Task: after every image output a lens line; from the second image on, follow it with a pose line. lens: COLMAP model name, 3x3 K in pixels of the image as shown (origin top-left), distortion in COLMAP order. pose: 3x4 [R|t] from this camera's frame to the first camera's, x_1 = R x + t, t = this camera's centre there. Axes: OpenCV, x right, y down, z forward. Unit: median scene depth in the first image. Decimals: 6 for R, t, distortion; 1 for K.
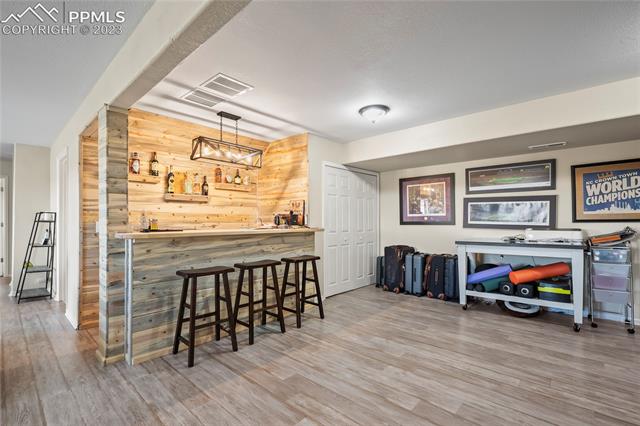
lens RADIAL K [[288.4, 0, 321.1], [0, 288.4, 218.9], [0, 0, 1]] dist [0.003151, 0.000104]
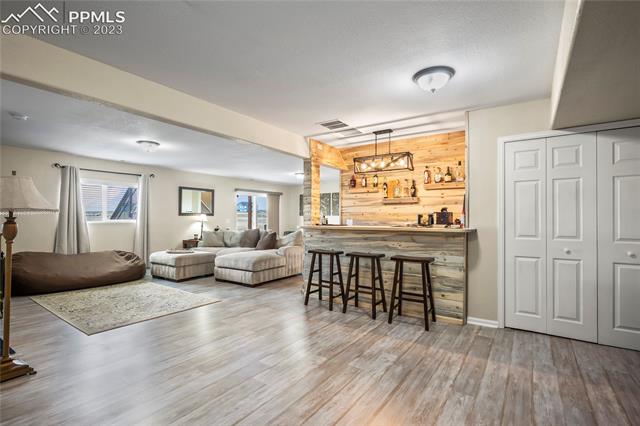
lens RADIAL K [[307.7, 0, 321.9], [0, 307.7, 217.4], [0, 0, 1]] dist [0.002286, 0.000060]
pose [[0.133809, -0.005096, -0.990994, 0.938397], [0.004870, 0.999978, -0.004485, 0.003972], [0.990995, -0.004226, 0.133831, 0.588032]]
